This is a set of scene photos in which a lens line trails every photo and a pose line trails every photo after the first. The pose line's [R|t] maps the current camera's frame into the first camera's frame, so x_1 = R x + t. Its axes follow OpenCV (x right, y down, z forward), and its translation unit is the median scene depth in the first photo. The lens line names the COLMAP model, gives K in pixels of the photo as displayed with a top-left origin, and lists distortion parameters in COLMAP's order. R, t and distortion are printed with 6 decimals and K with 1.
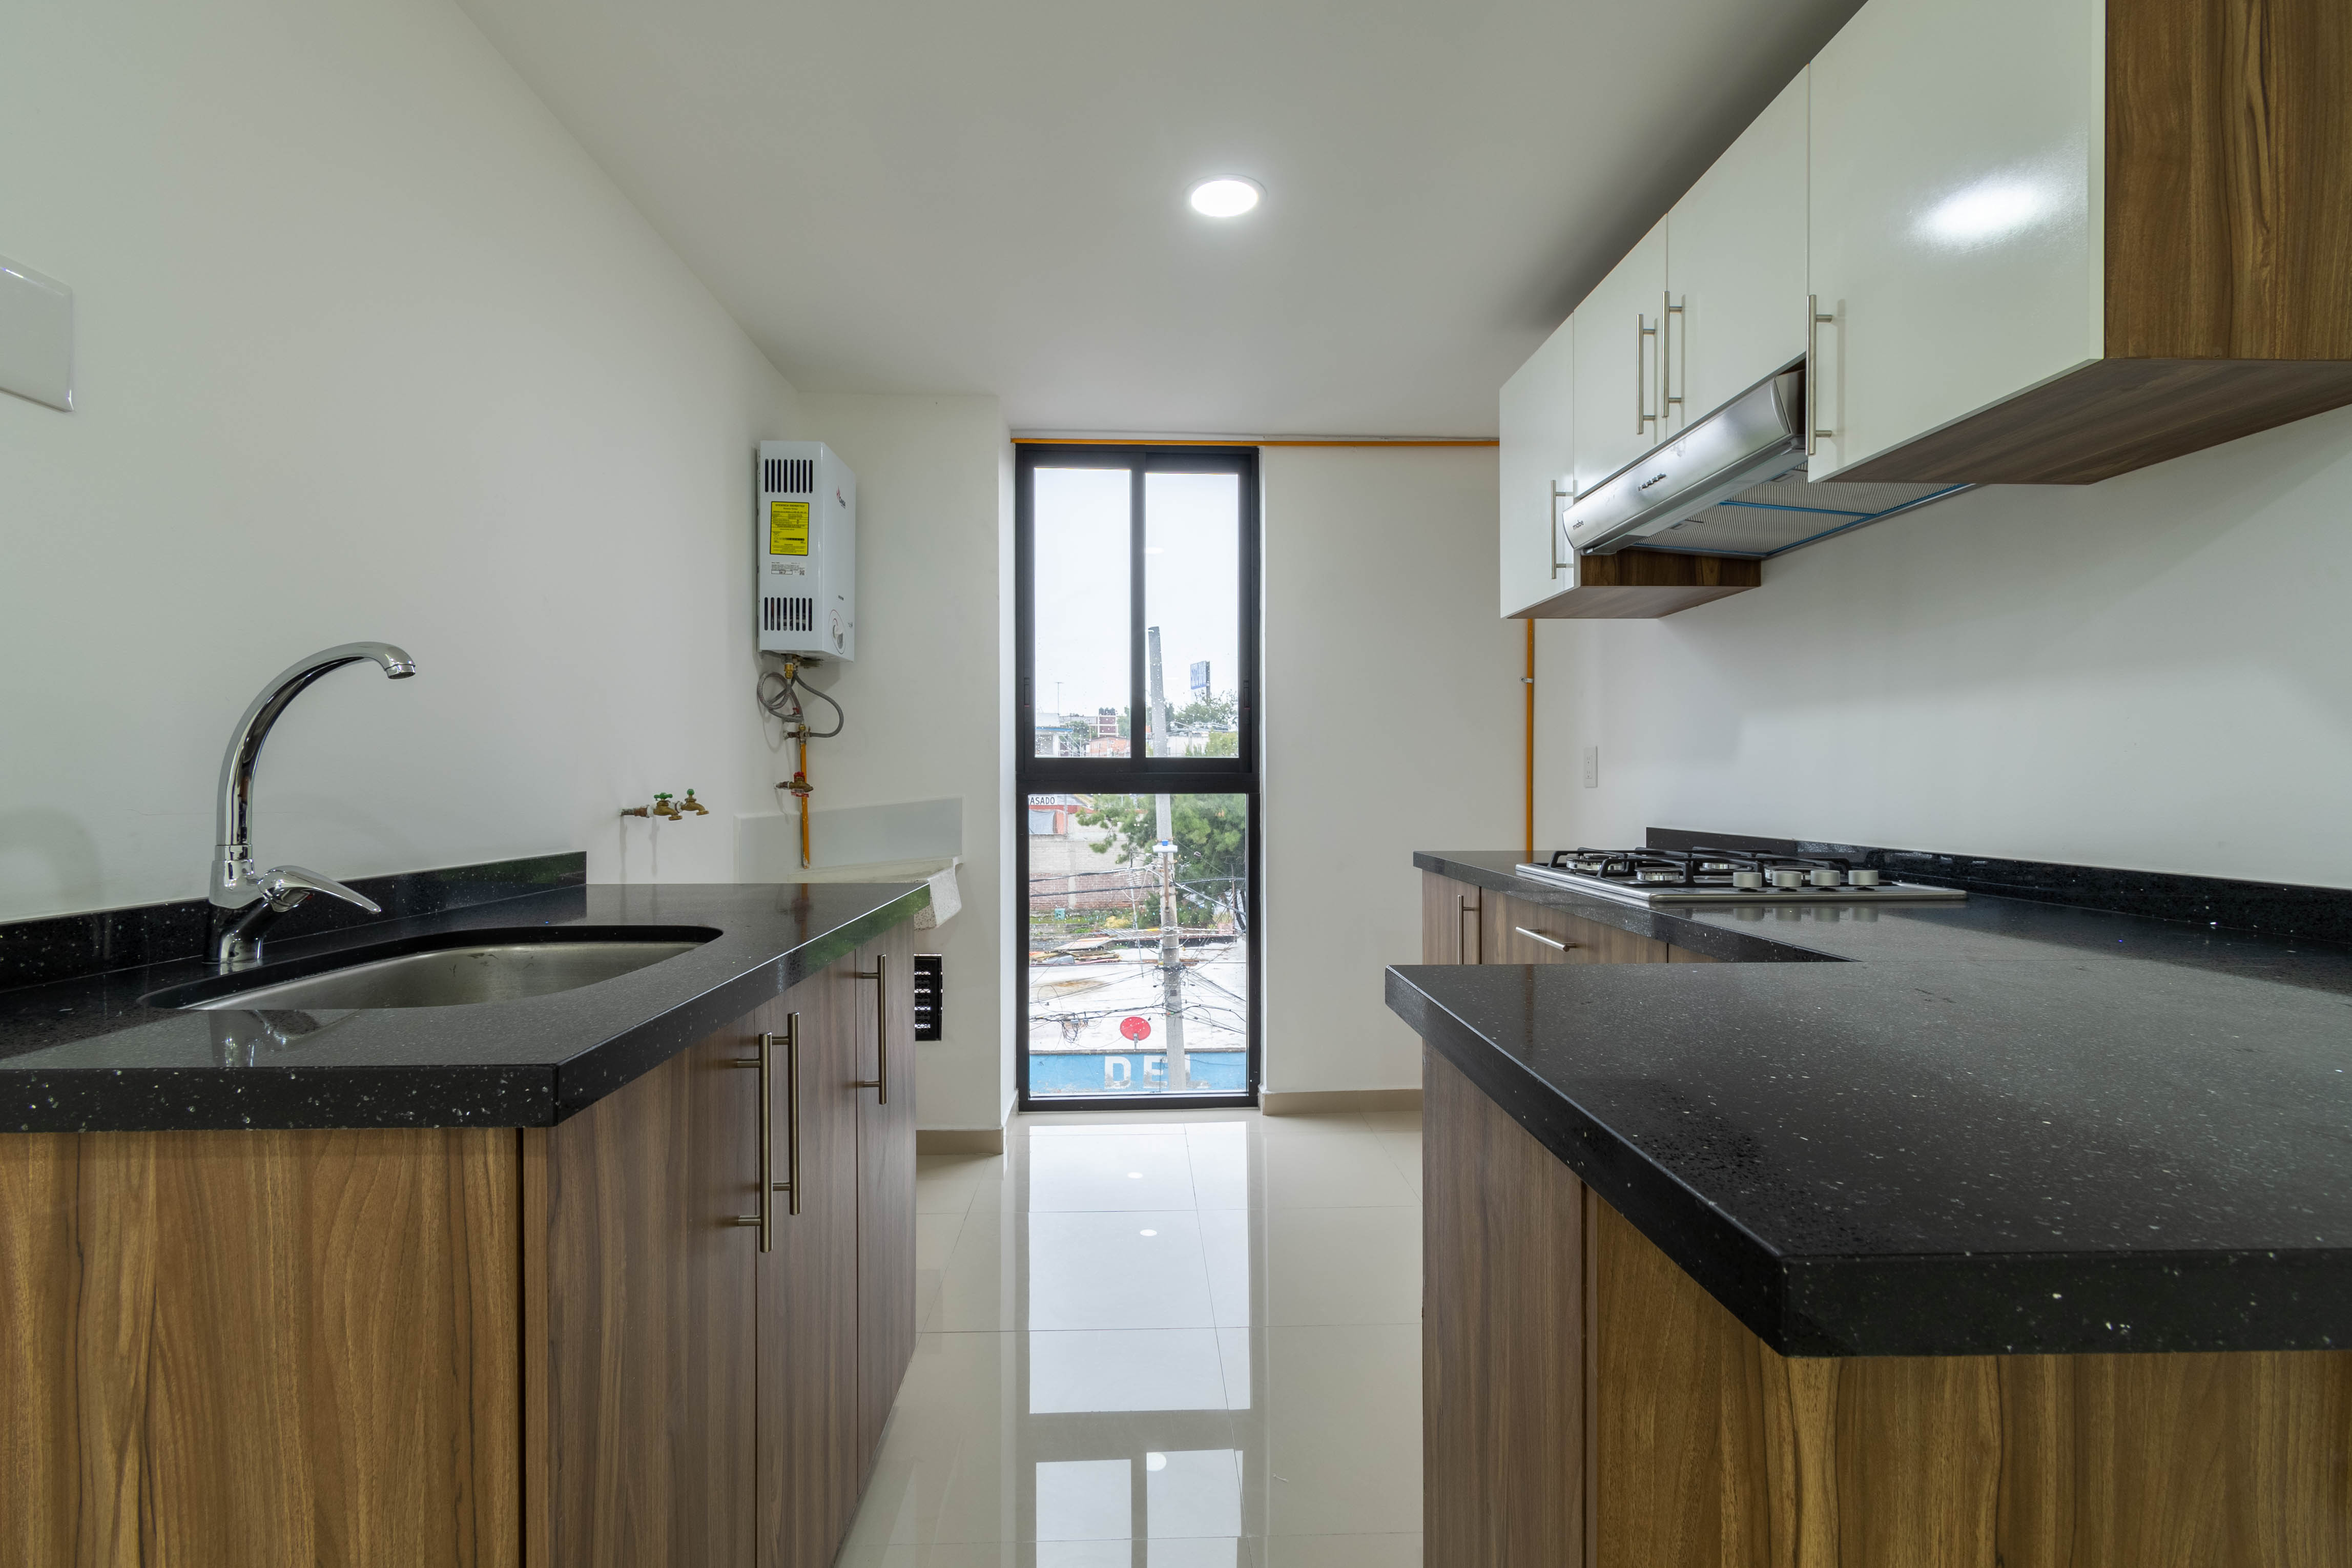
lens RADIAL K [[1057.0, 0, 1171.7], [0, 1057.0, 786.0], [0, 0, 1]] dist [-0.000533, 0.000392]
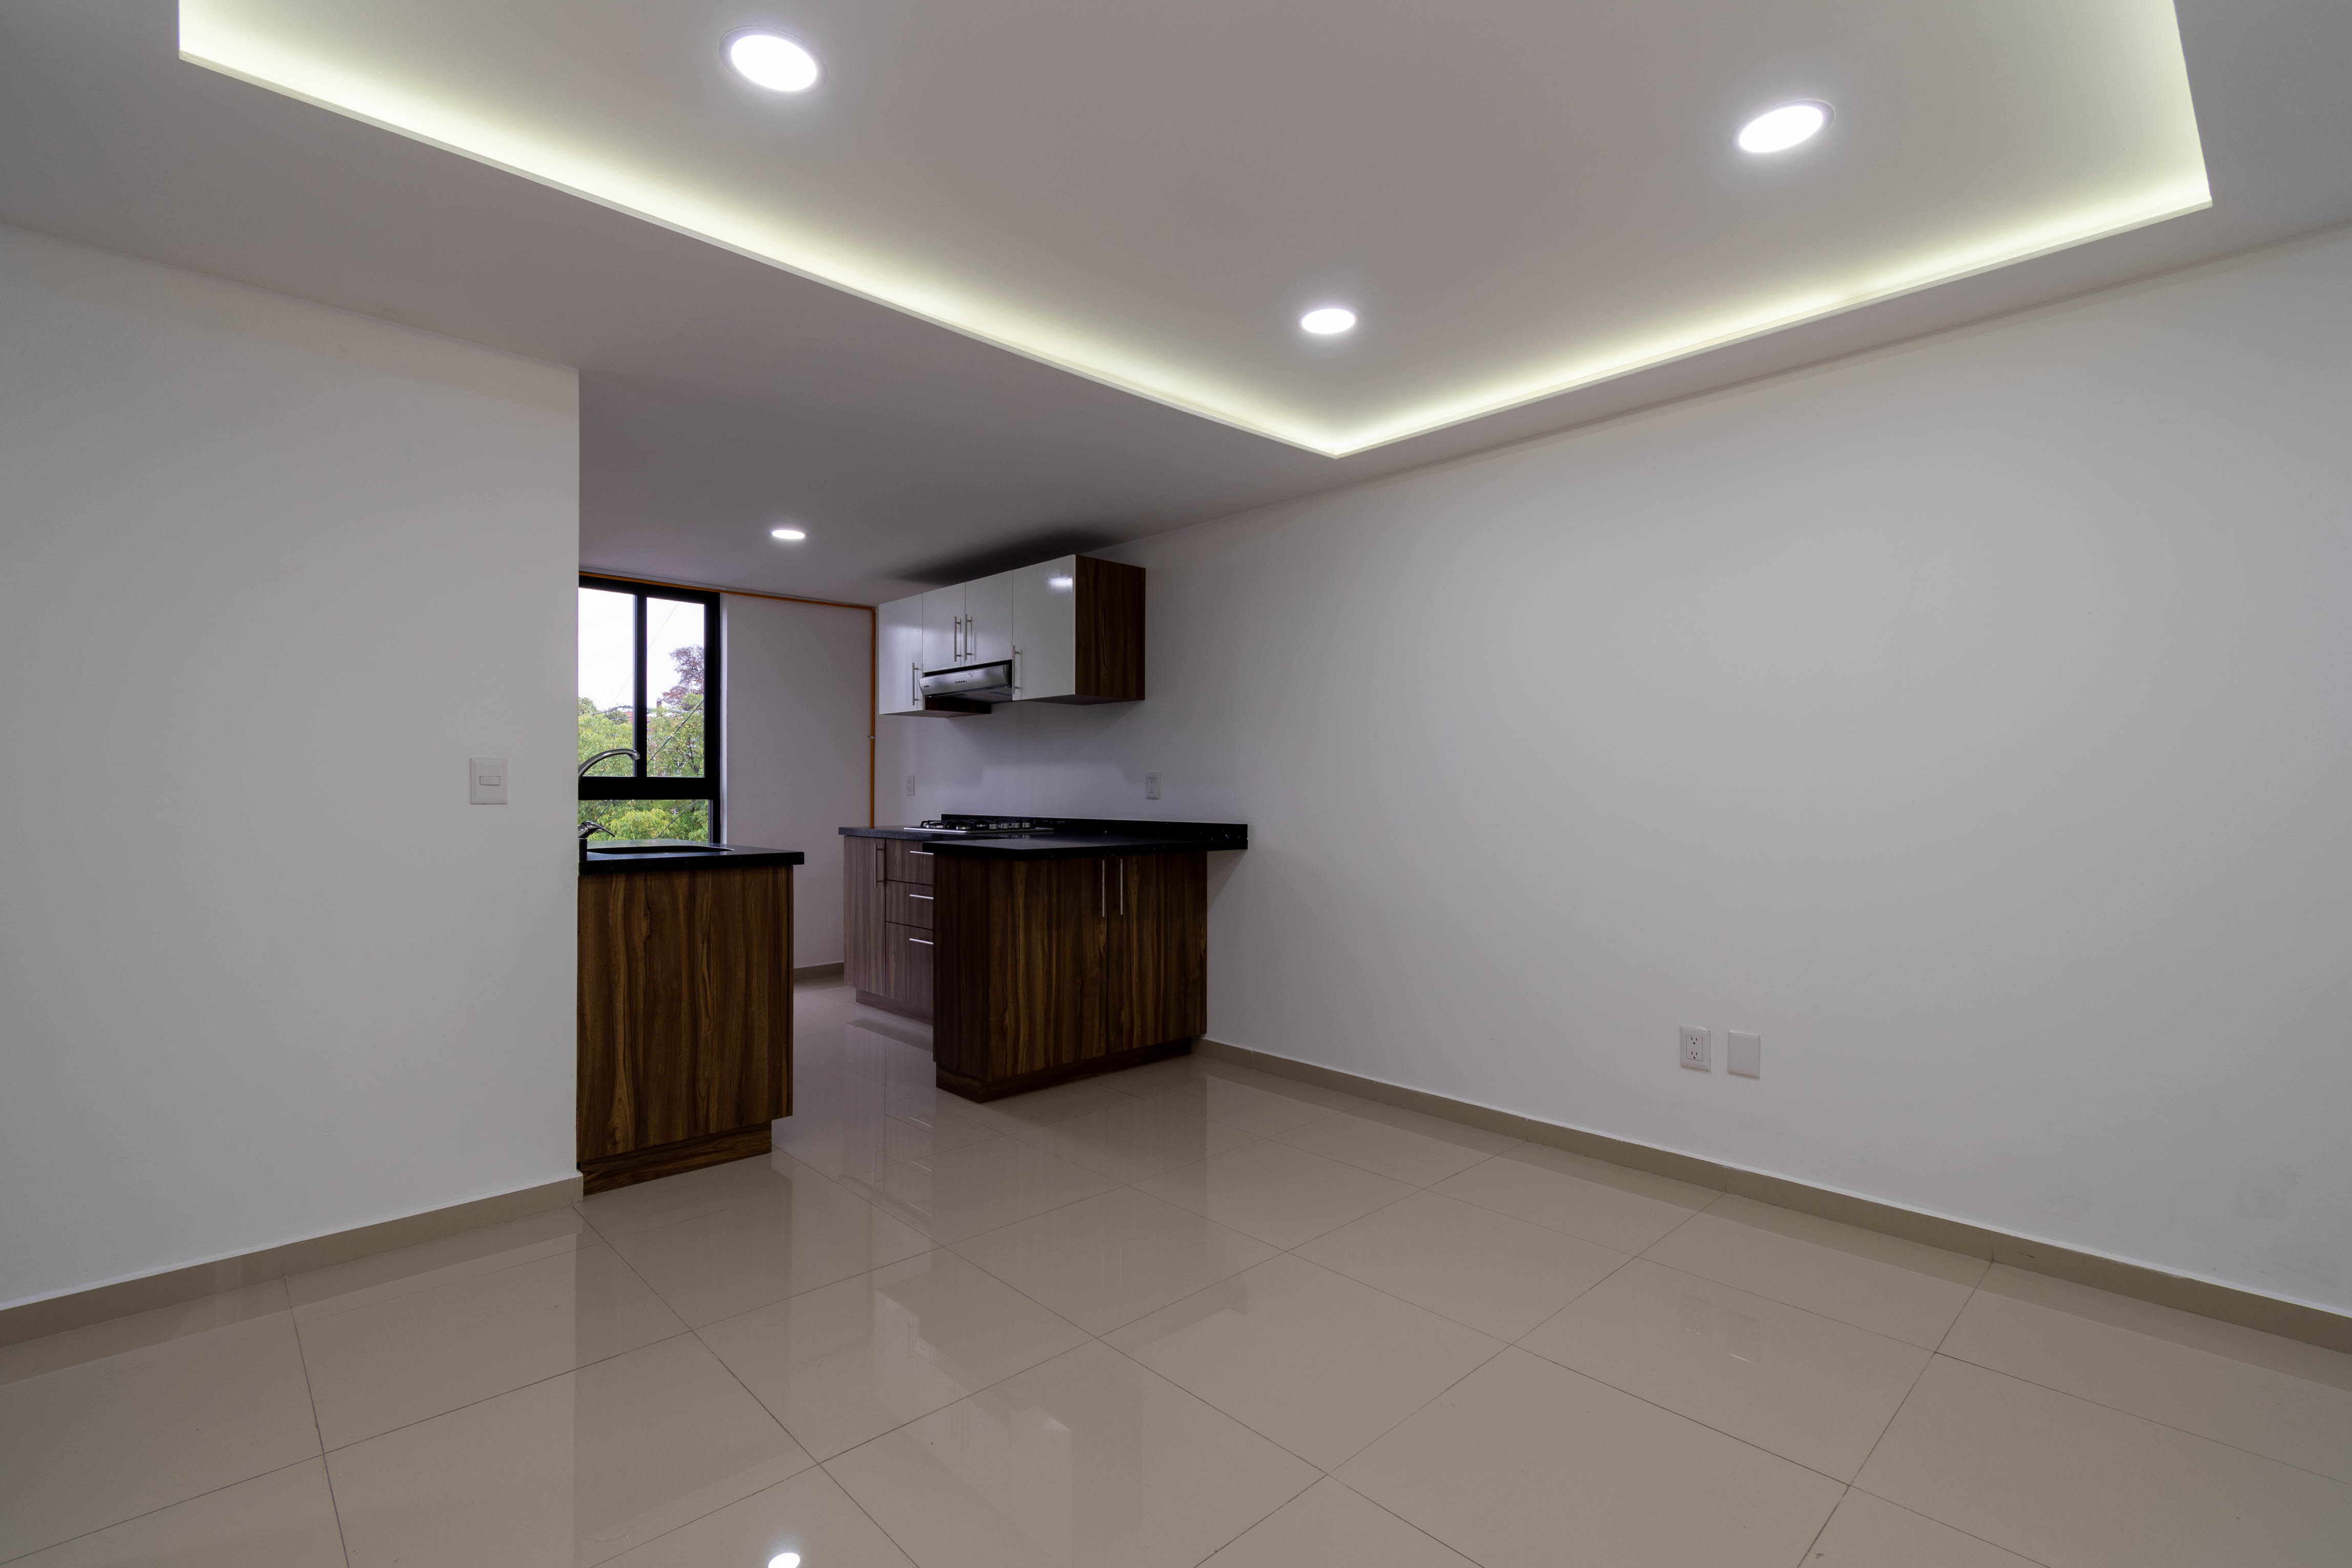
lens RADIAL K [[1057.0, 0, 1171.7], [0, 1057.0, 786.0], [0, 0, 1]] dist [-0.000533, 0.000392]
pose [[0.751129, 0.005108, 0.660136, -0.627510], [0.000198, 0.999968, -0.007963, -0.000546], [-0.660156, 0.006112, 0.751104, -0.940840]]
